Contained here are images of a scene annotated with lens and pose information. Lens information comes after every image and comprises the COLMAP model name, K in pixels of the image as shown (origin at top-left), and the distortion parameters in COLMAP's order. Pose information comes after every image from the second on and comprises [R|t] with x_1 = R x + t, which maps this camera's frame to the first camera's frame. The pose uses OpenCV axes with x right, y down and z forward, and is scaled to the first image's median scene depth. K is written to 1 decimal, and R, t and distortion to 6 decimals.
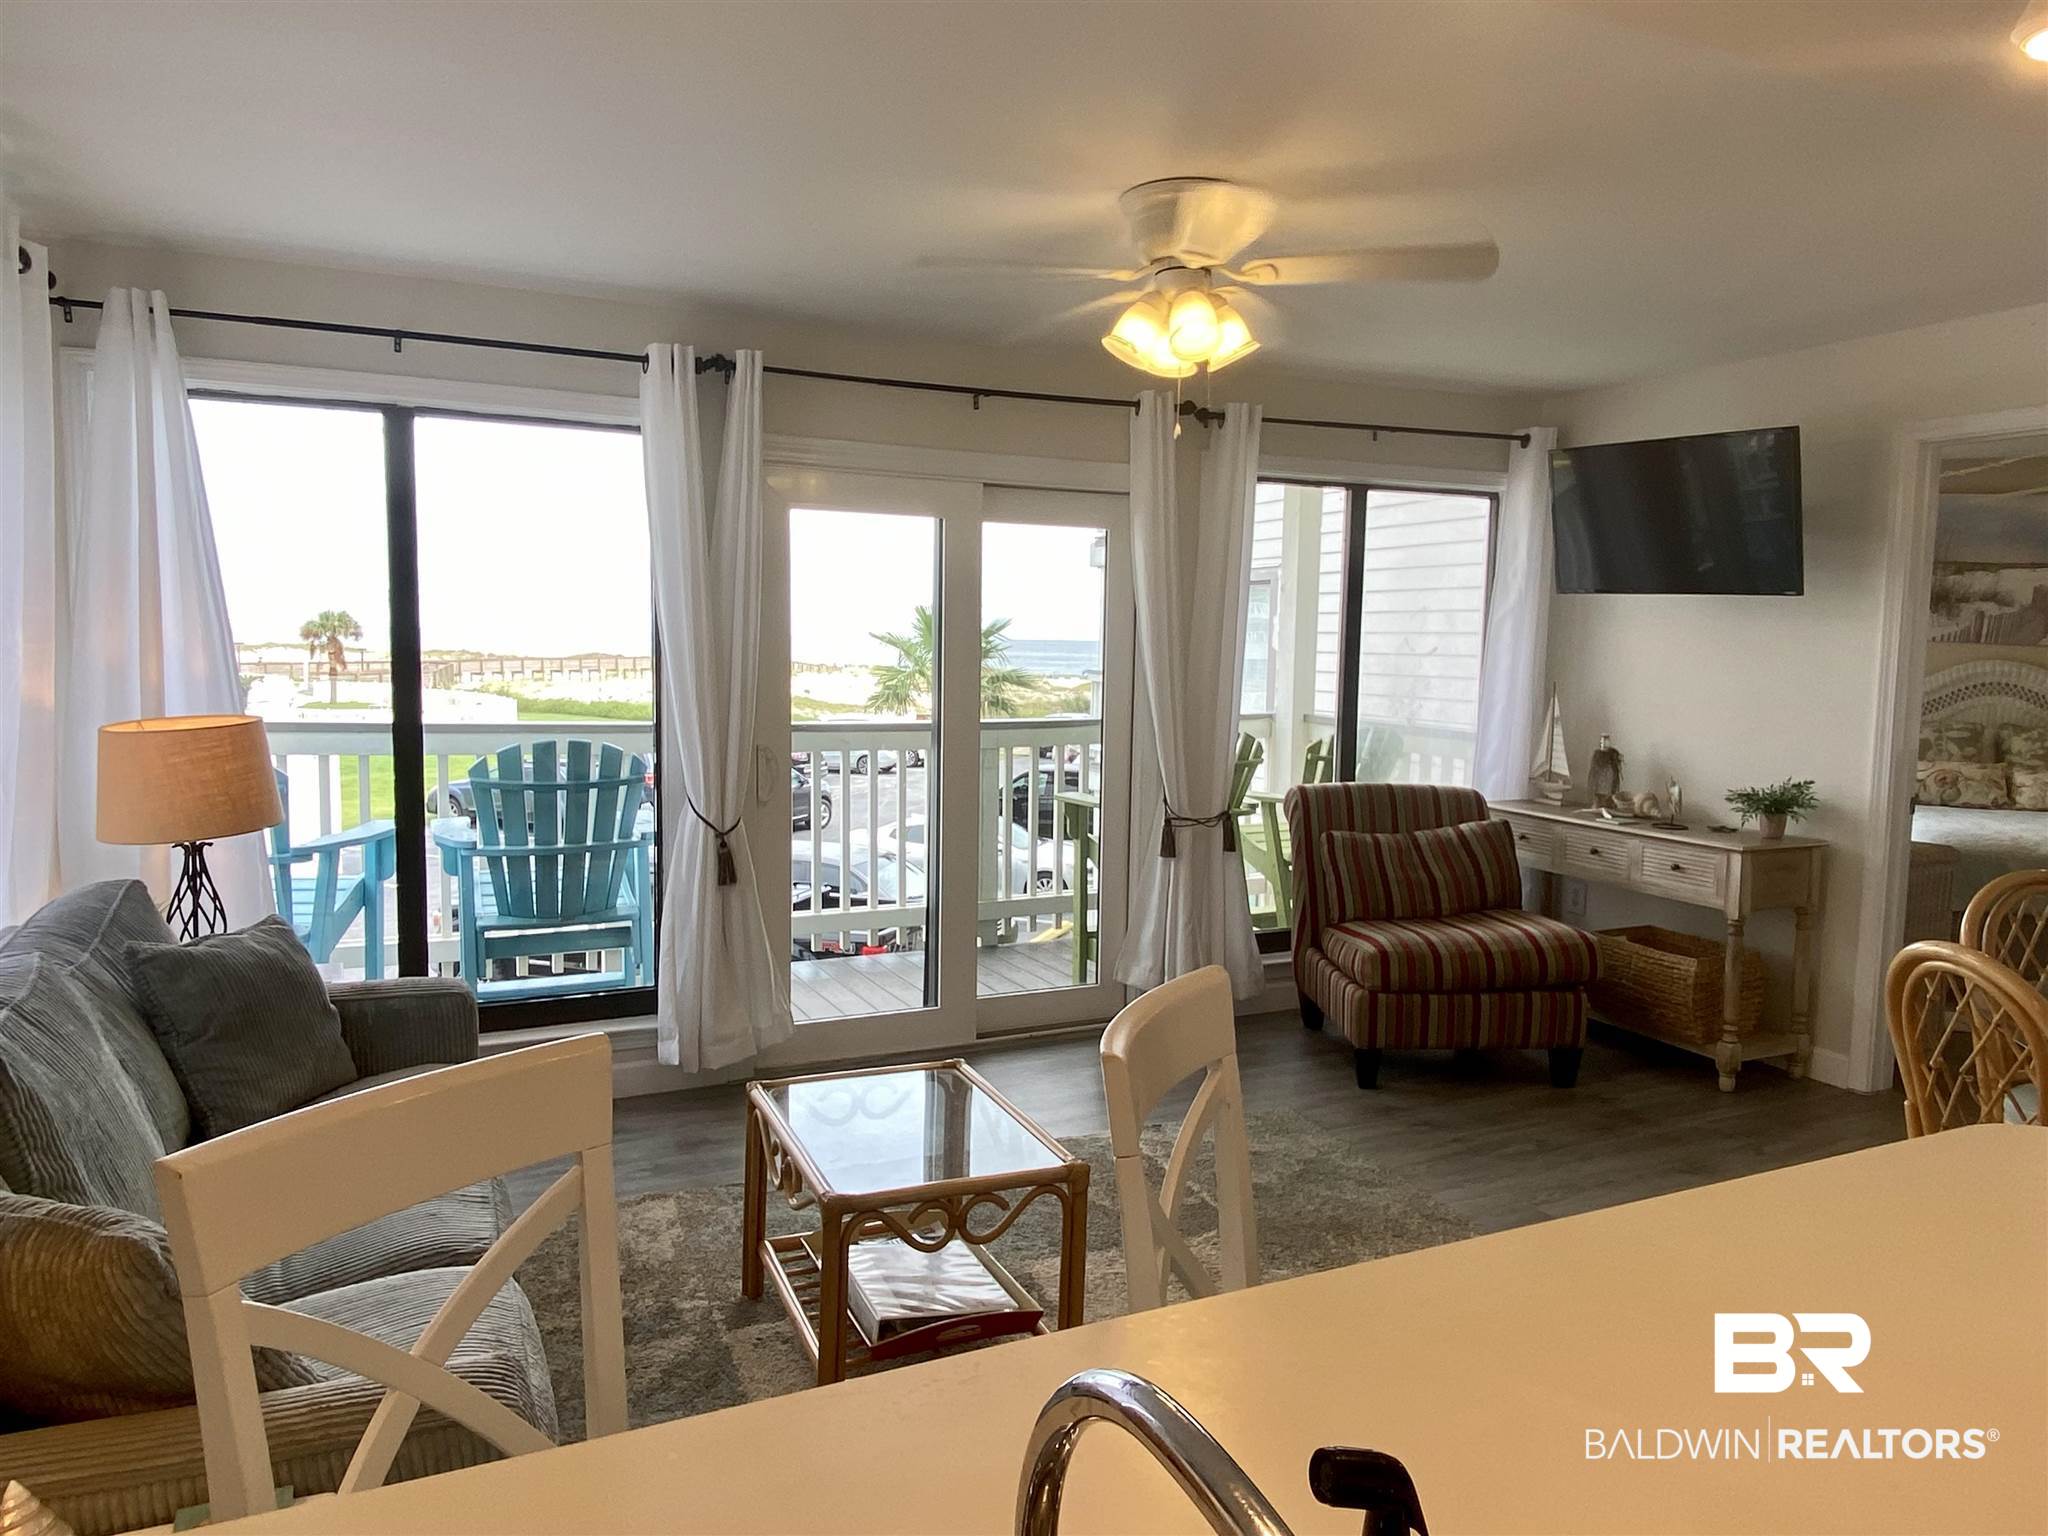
lens RADIAL K [[1337.0, 0, 1022.9], [0, 1337.0, 771.8], [0, 0, 1]] dist [0.018104, -0.034317]
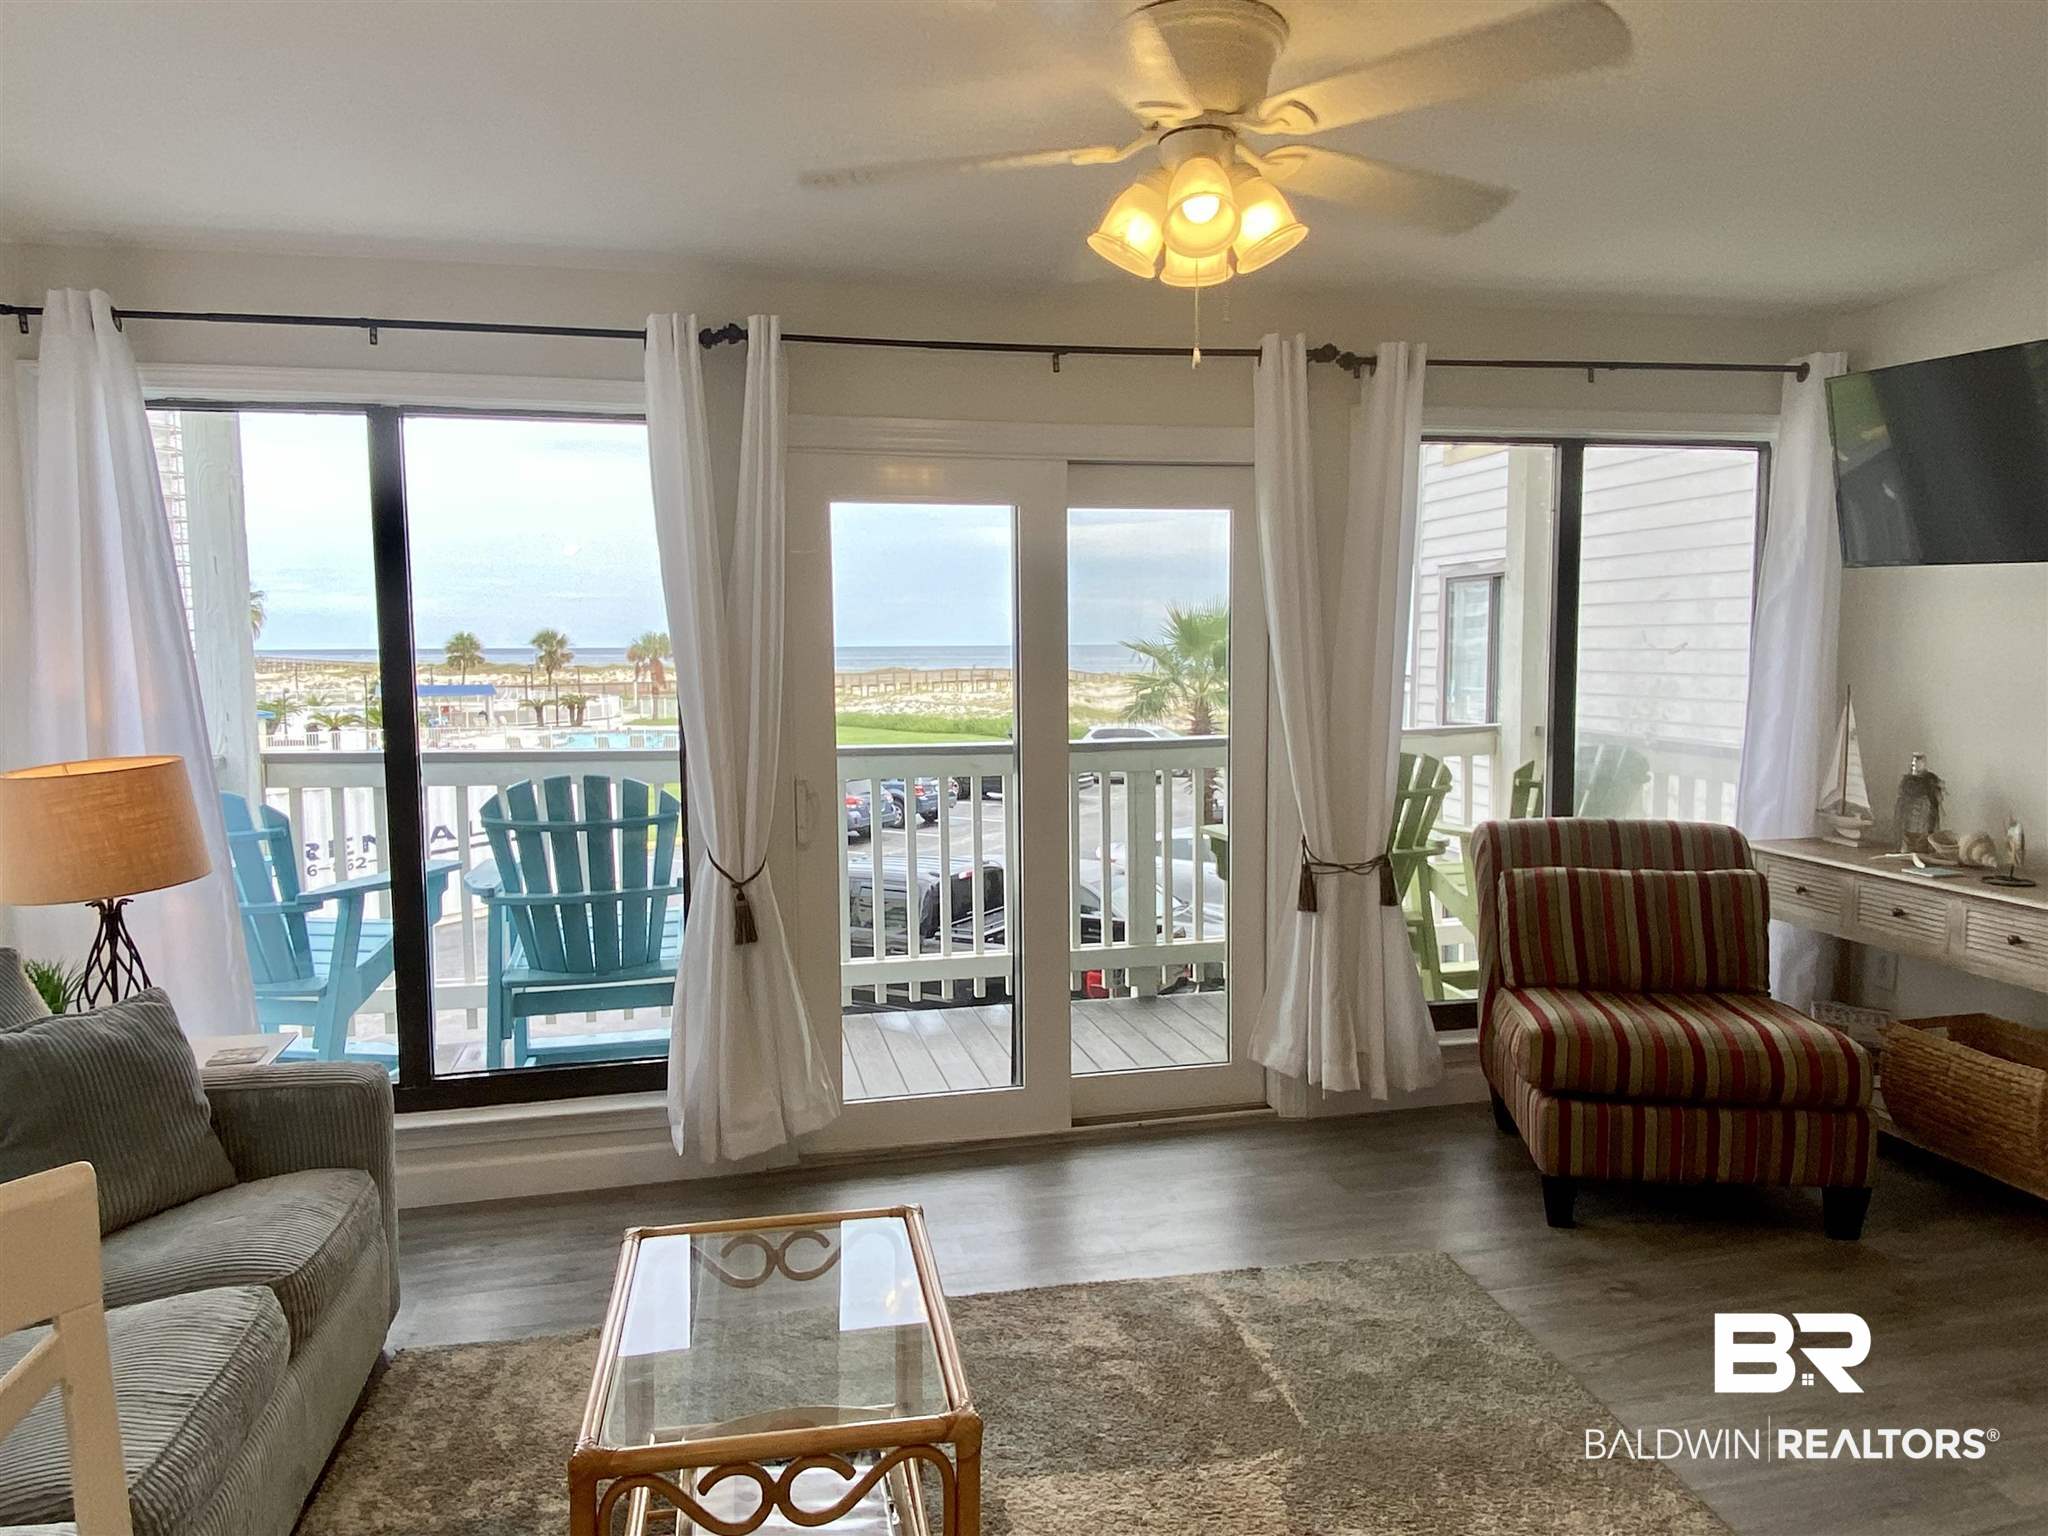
lens RADIAL K [[1337.0, 0, 1020.9], [0, 1337.0, 769.1], [0, 0, 1]] dist [0.018104, -0.034317]
pose [[0.976471, -0.006057, -0.215566, 0.114757], [0.004420, 0.999958, -0.008072, -0.016644], [0.215605, 0.006930, 0.976456, 0.174797]]
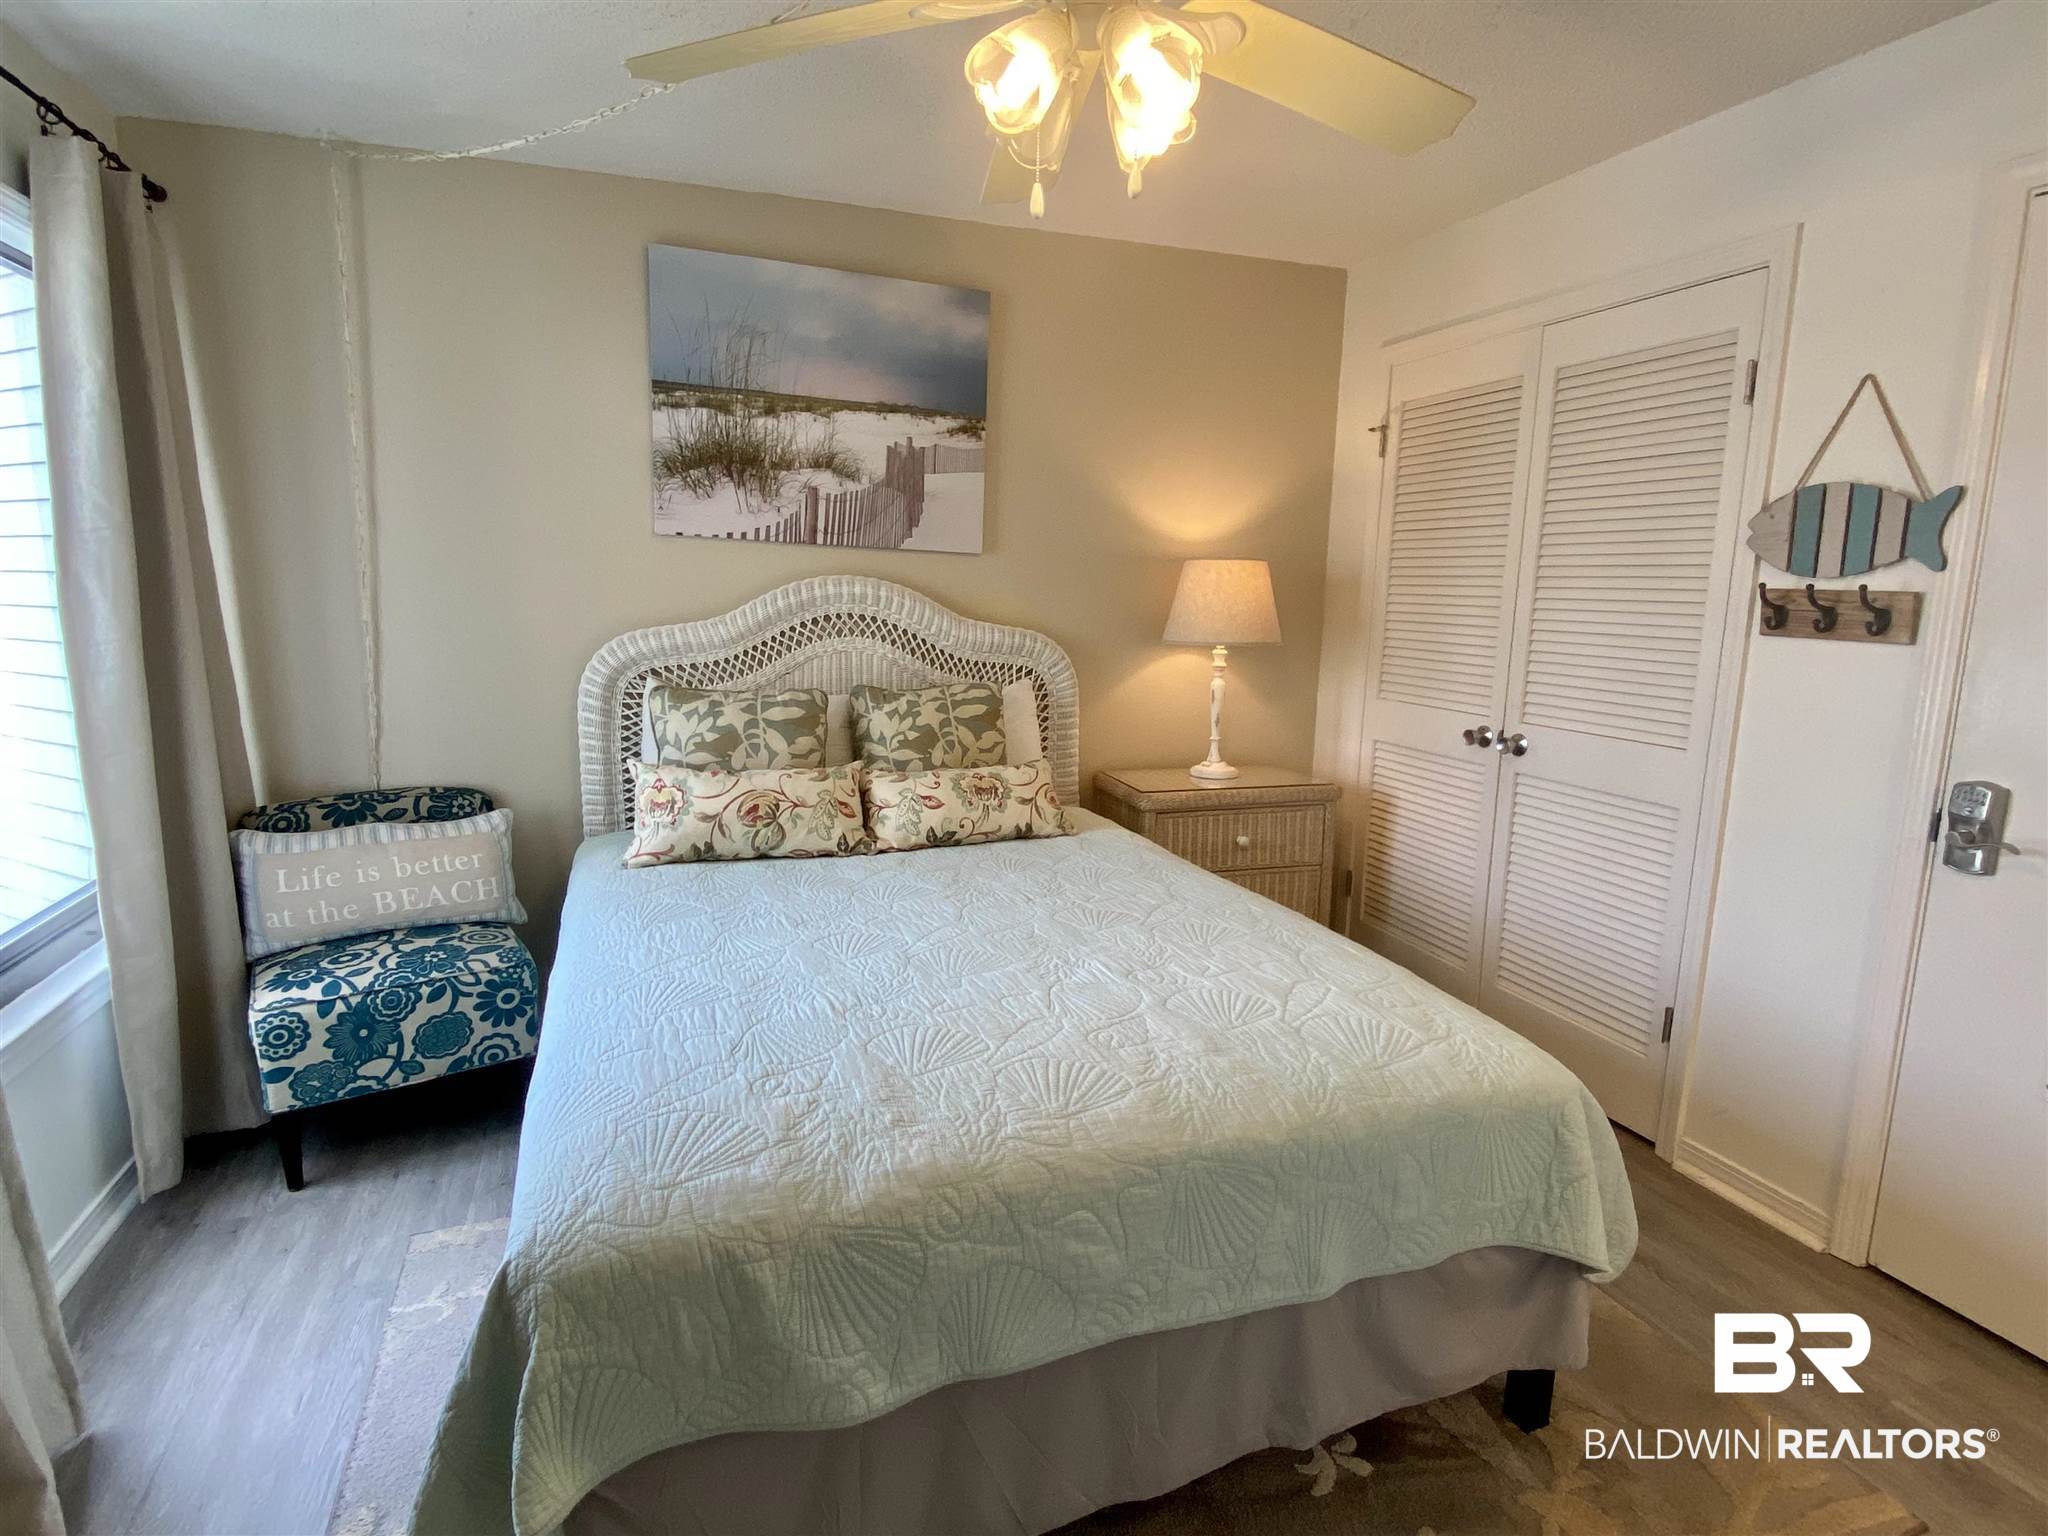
lens RADIAL K [[1073.2, 0, 1033.2], [0, 1073.2, 779.4], [0, 0, 1]] dist [0.007036, -0.000852]
pose [[0.755620, -0.117088, 0.644460, 0.722253], [0.057080, 0.991921, 0.113291, -0.065897], [-0.652518, -0.048819, 0.756199, 0.887101]]
